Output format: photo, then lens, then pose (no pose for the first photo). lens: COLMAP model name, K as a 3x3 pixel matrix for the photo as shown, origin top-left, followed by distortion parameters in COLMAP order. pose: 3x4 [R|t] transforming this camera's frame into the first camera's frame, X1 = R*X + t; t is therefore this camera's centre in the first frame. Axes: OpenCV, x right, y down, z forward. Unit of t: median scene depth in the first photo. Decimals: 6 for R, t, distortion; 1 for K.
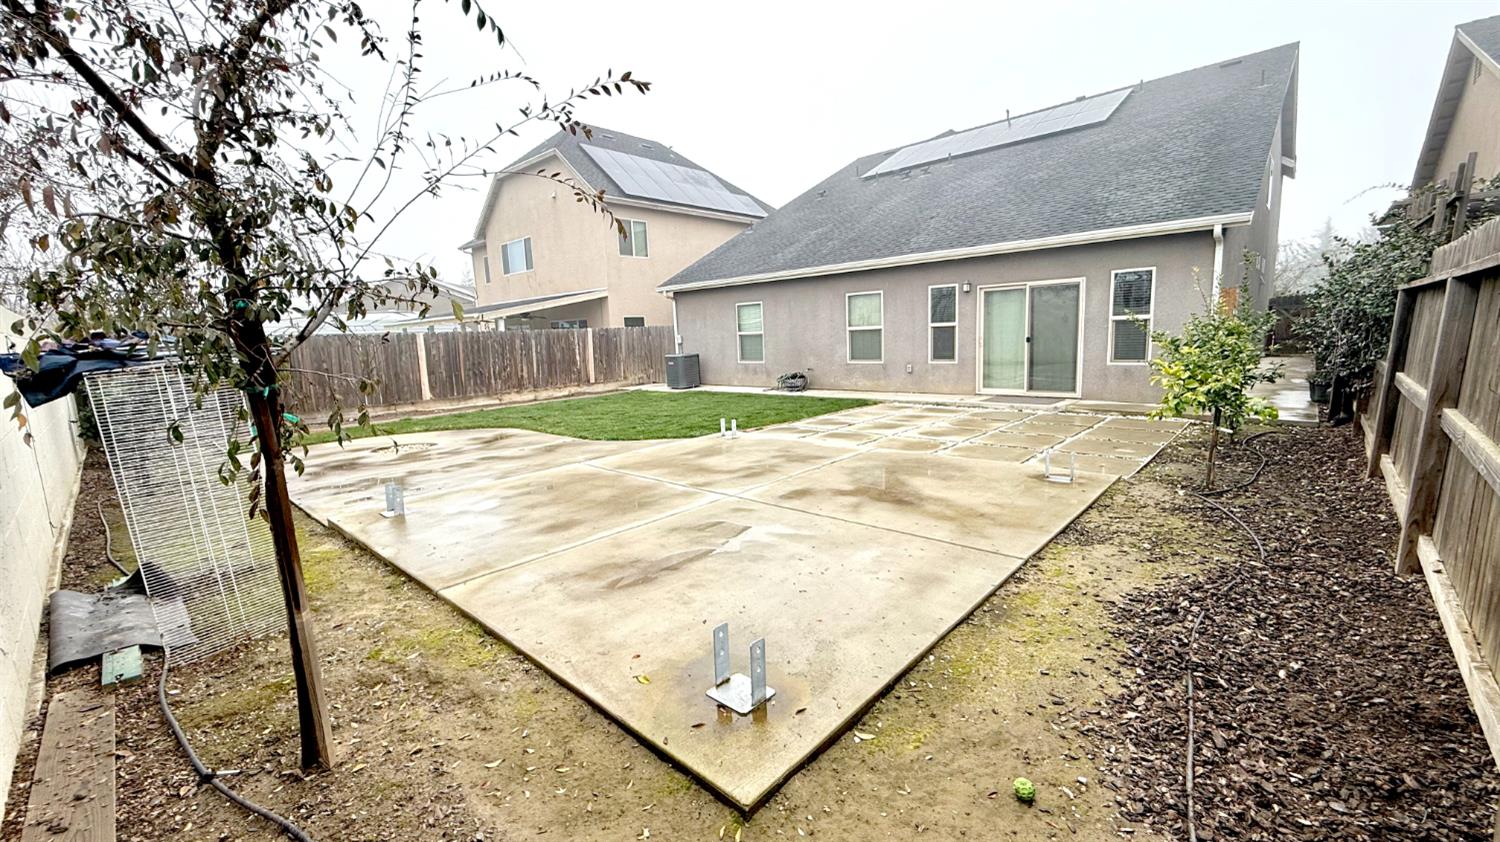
lens RADIAL K [[598.3, 0, 746.9], [0, 598.3, 424.1], [0, 0, 1]] dist [0.001027, 0.000299]
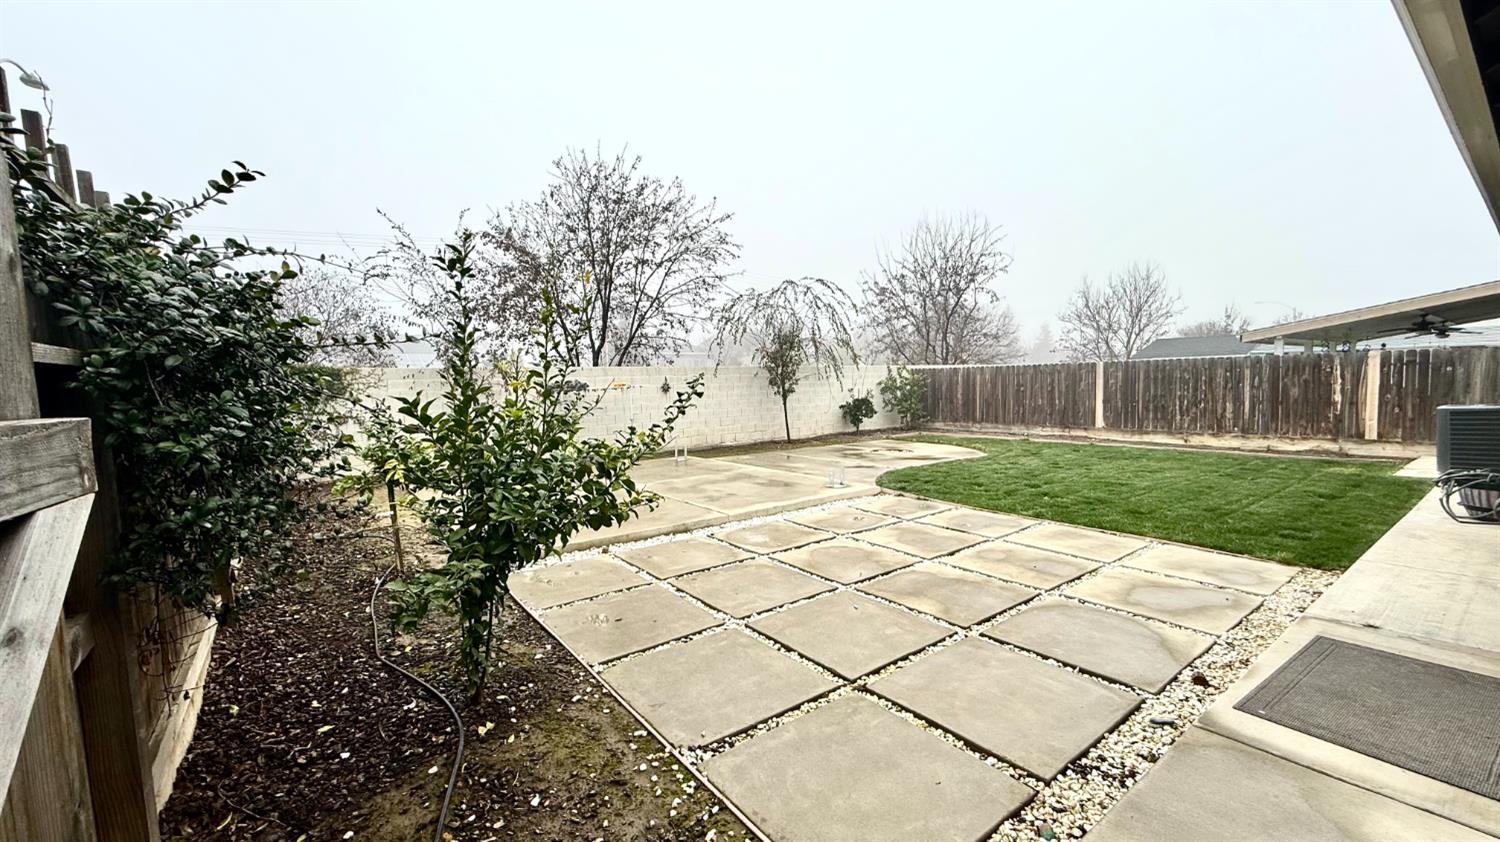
lens RADIAL K [[598.3, 0, 746.9], [0, 598.3, 424.1], [0, 0, 1]] dist [0.001027, 0.000299]
pose [[-0.173610, 0.112739, -0.978340, 0.494678], [-0.121438, 0.983393, 0.134871, -0.098692], [0.977299, 0.142223, -0.157036, 0.516288]]
